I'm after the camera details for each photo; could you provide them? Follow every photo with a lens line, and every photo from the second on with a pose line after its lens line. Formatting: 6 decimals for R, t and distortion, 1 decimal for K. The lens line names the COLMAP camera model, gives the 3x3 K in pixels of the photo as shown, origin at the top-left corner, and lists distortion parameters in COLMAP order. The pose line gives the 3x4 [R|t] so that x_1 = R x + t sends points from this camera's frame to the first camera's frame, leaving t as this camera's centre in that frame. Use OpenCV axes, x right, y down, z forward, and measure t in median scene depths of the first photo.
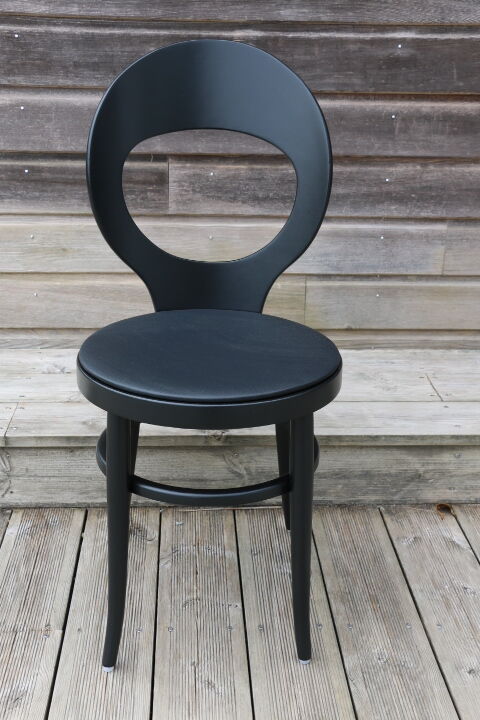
lens RADIAL K [[879.7, 0, 239.4], [0, 879.7, 363.8], [0, 0, 1]] dist [-0.059120, 0.368553]
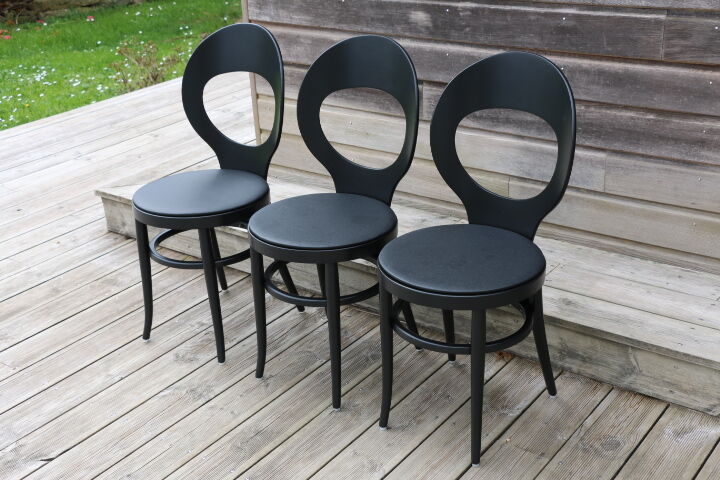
lens RADIAL K [[944.2, 0, 359.2], [0, 944.2, 245.5], [0, 0, 1]] dist [-0.013427, 0.351101]
pose [[0.762078, 0.206308, -0.613738, 0.889646], [-0.177142, 0.978148, 0.108848, -0.122456], [0.622782, 0.025768, 0.781971, -0.311365]]
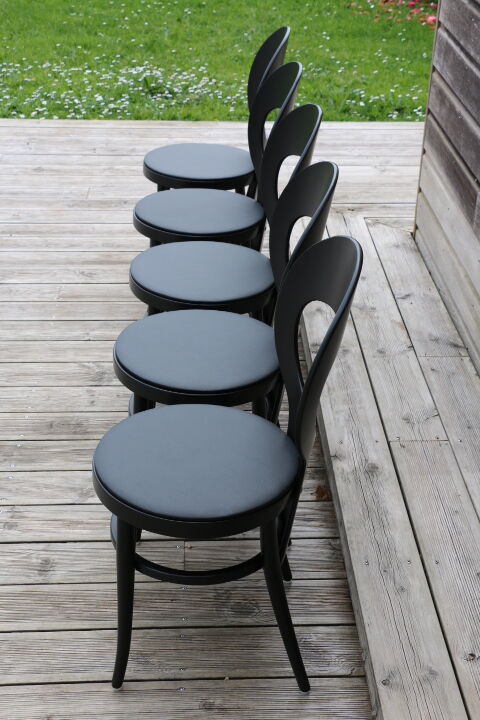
lens RADIAL K [[1064.5, 0, 240.0], [0, 1064.5, 360.0], [0, 0, 1]] dist [0.010160, 0.665224]
pose [[-0.020891, 0.457868, -0.888775, 1.409117], [-0.392790, 0.813729, 0.428440, -0.560031], [0.919391, 0.358052, 0.162846, 0.539843]]
